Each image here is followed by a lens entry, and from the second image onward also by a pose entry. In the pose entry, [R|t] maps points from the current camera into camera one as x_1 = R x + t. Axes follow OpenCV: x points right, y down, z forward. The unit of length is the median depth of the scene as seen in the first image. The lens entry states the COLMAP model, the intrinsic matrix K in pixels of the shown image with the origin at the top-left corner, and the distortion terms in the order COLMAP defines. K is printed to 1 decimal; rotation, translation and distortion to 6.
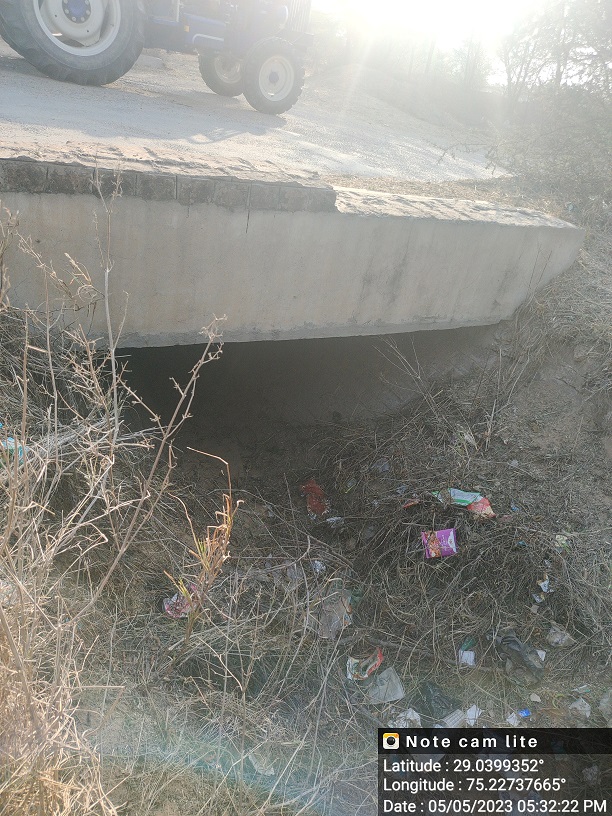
lens RADIAL K [[566.3, 0, 287.7], [0, 566.3, 408.4], [0, 0, 1]] dist [0.022000, -0.068076]
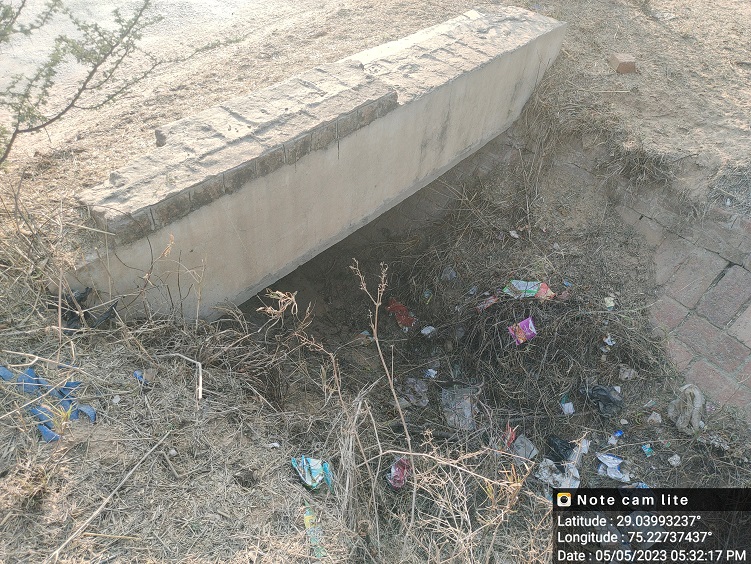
lens RADIAL K [[521.2, 0, 357.0], [0, 521.2, 284.5], [0, 0, 1]] dist [0.022000, -0.068076]
pose [[0.936037, -0.325543, 0.133630, -0.209387], [0.277872, 0.916757, 0.286956, -0.303926], [-0.215923, -0.231470, 0.948577, -0.017497]]
